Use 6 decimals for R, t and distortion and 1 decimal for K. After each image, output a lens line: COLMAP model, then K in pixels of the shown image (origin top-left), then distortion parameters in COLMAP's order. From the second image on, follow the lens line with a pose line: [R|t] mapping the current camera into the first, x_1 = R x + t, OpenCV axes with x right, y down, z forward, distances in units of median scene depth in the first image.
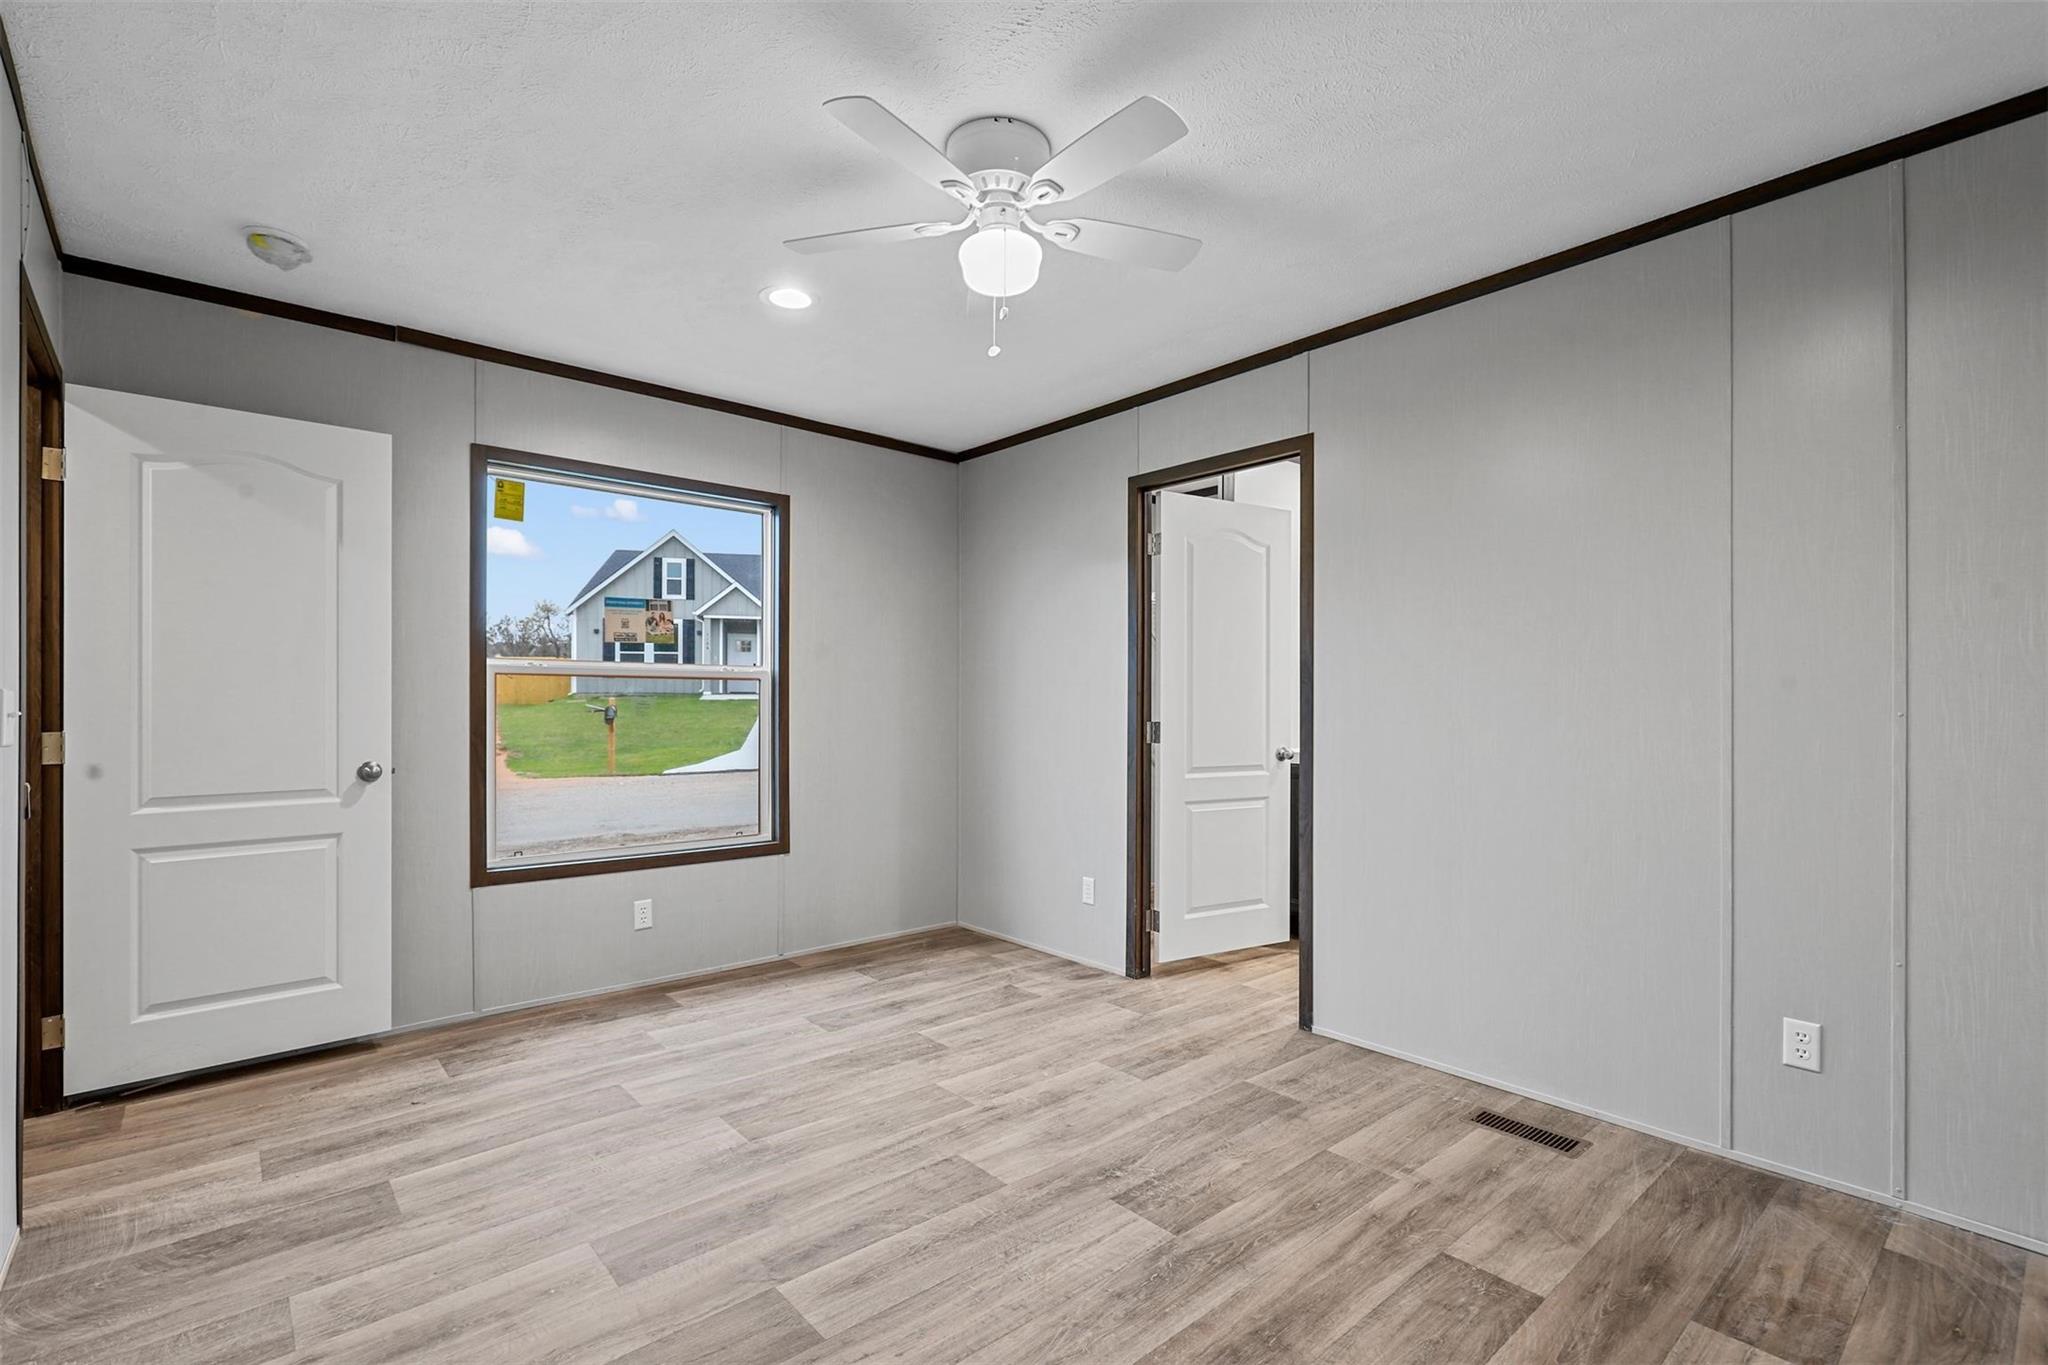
lens RADIAL K [[930.1, 0, 1019.5], [0, 930.1, 718.3], [0, 0, 1]] dist [0.004254, -0.000224]
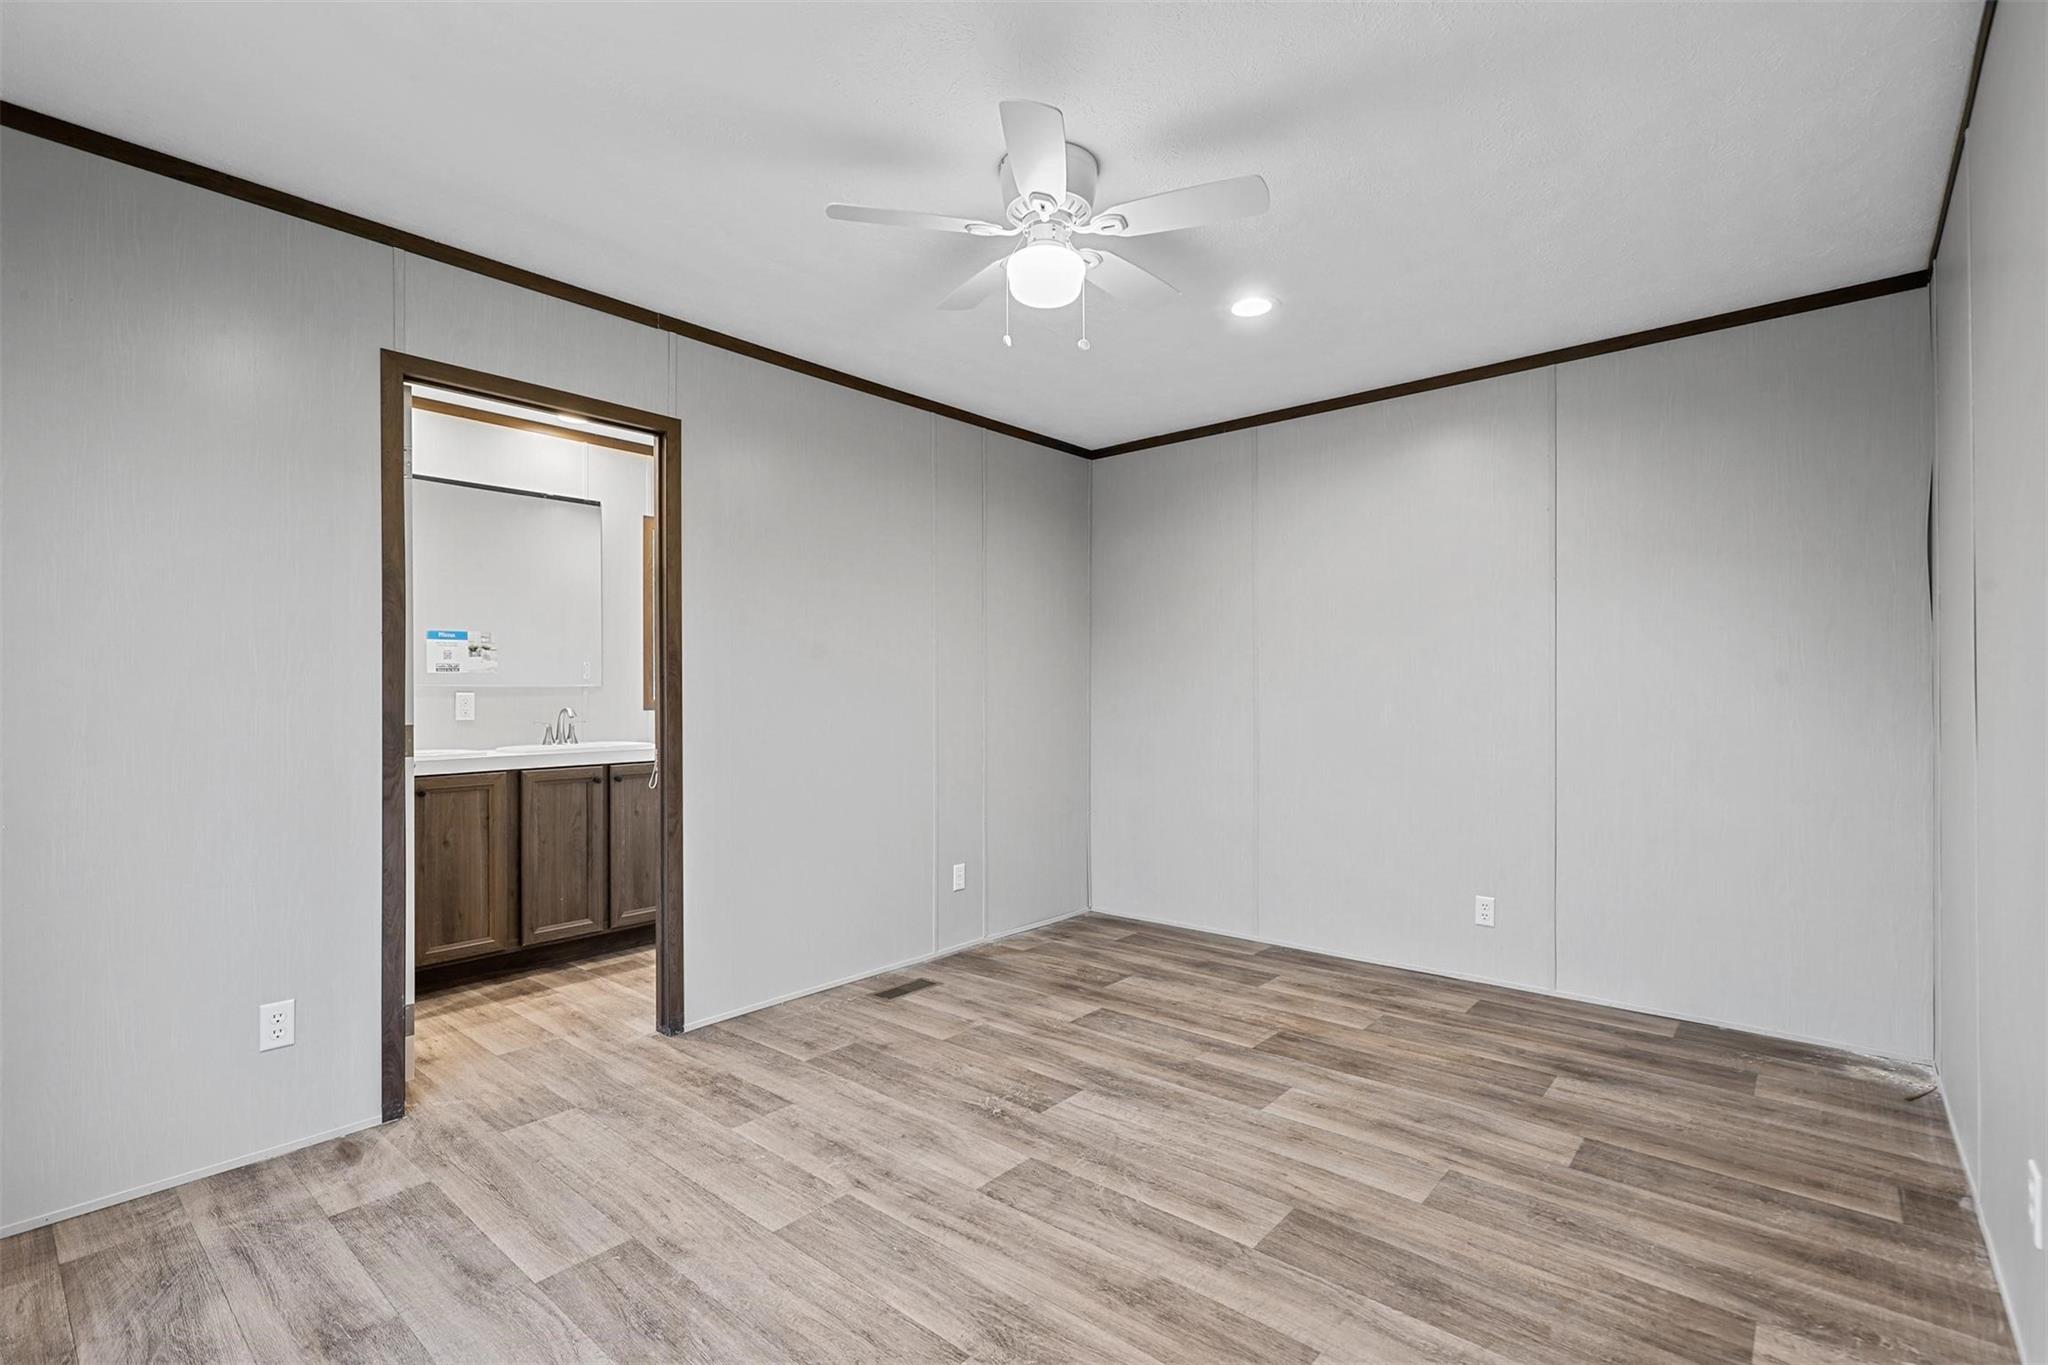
lens RADIAL K [[930.1, 0, 1029.7], [0, 930.1, 697.6], [0, 0, 1]] dist [0.004254, -0.000224]
pose [[-0.147326, -0.001094, 0.989087, -0.857112], [0.024031, 0.999700, 0.004685, -0.011716], [-0.988796, 0.024459, -0.147255, 0.944925]]
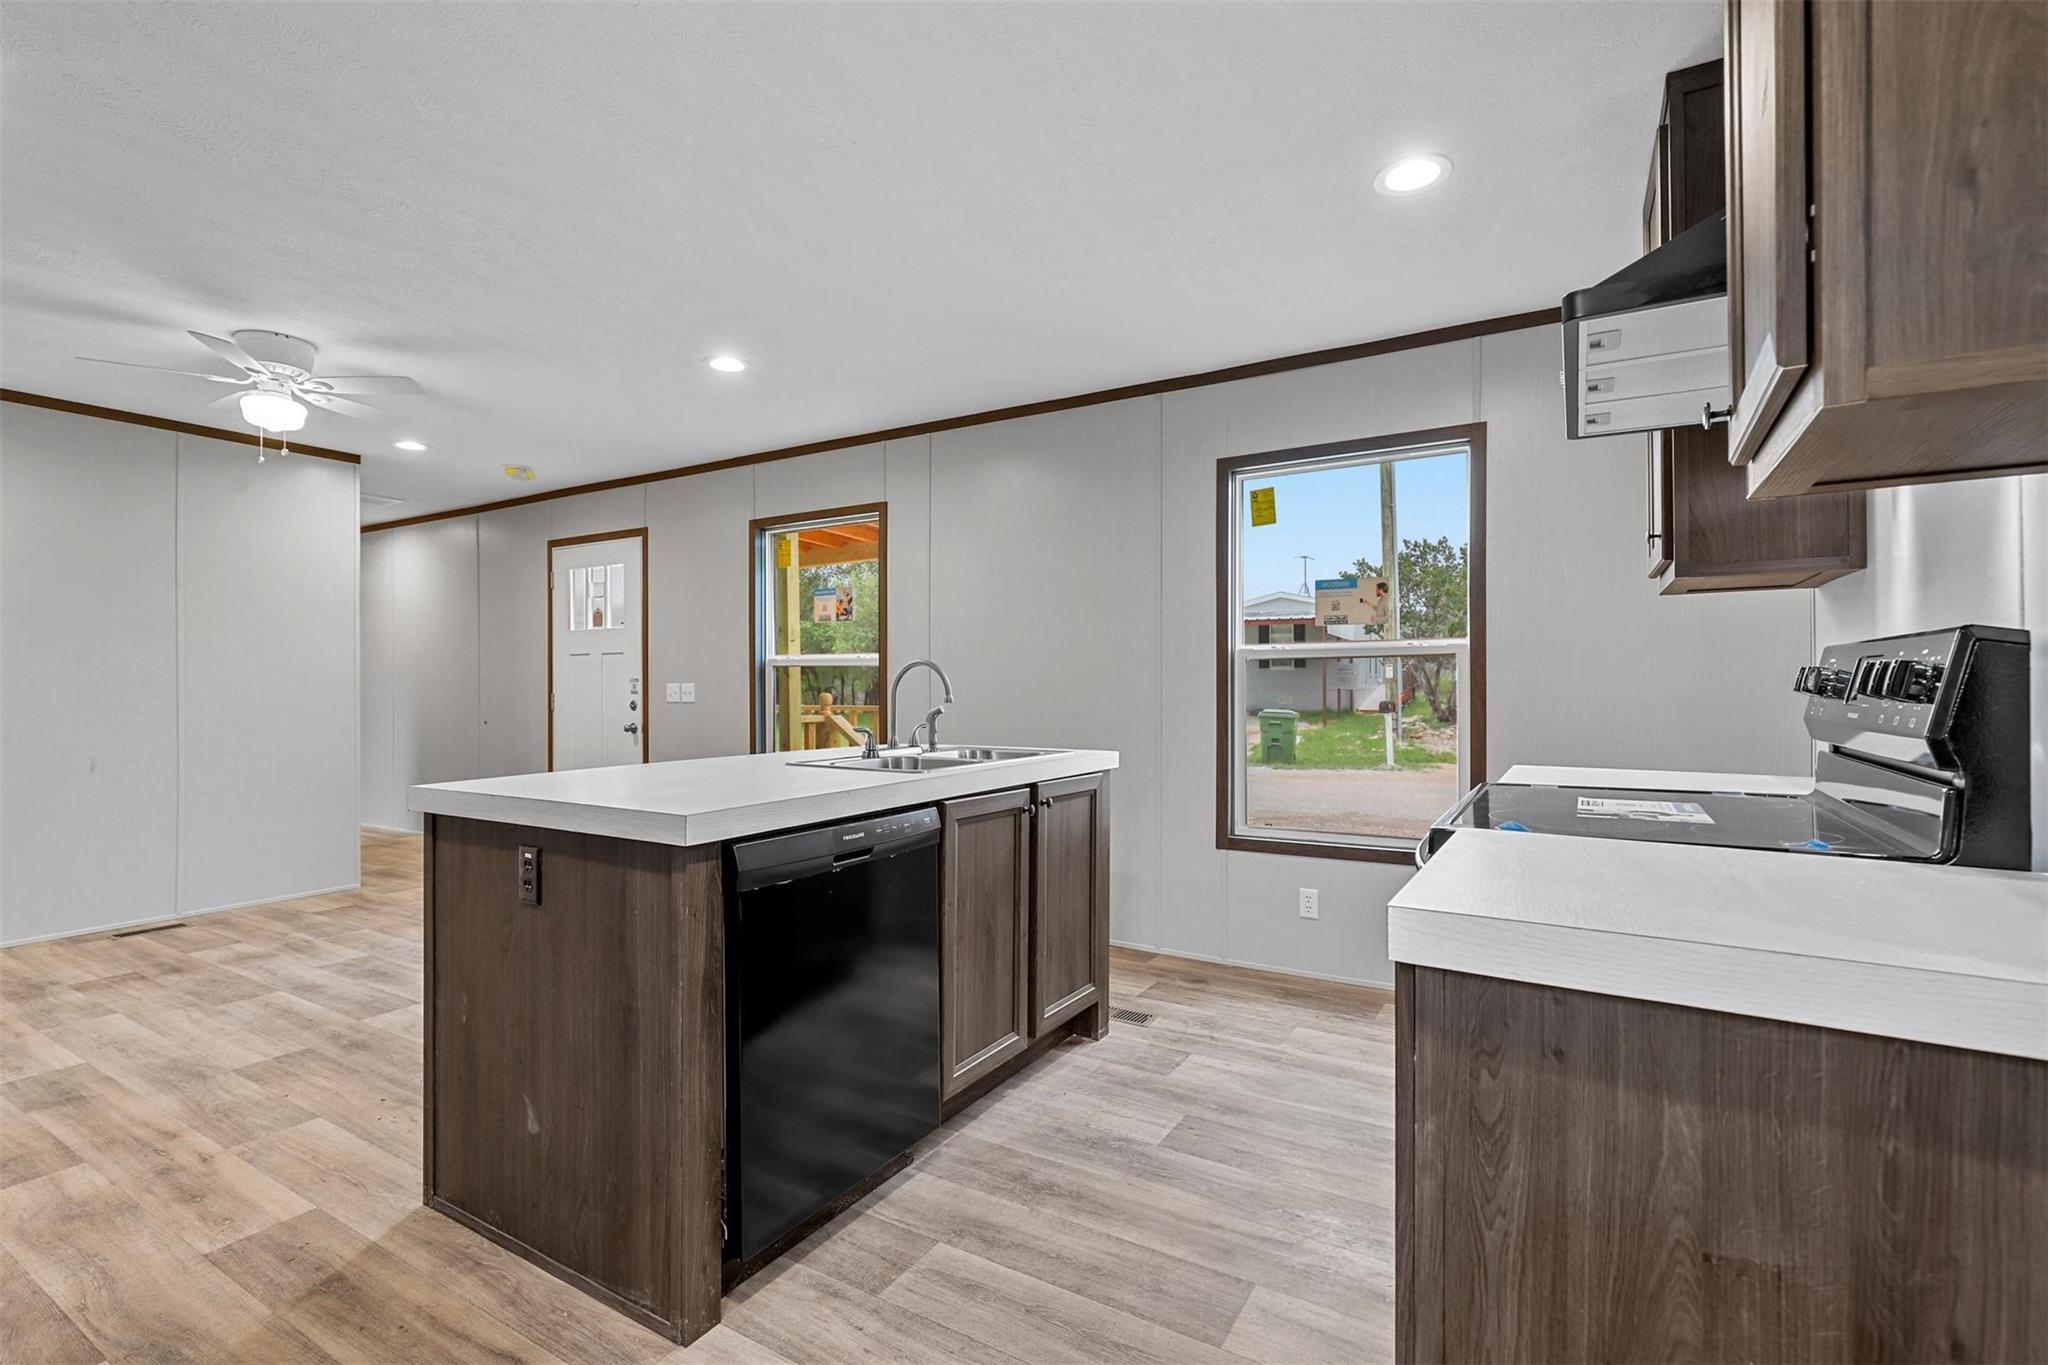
lens RADIAL K [[930.1, 0, 1002.6], [0, 930.1, 689.5], [0, 0, 1]] dist [0.004254, -0.000224]
pose [[0.297740, 0.000995, -0.954647, 1.363035], [-0.017552, 0.999836, -0.004432, -0.013693], [0.954486, 0.018076, 0.297708, 1.248942]]
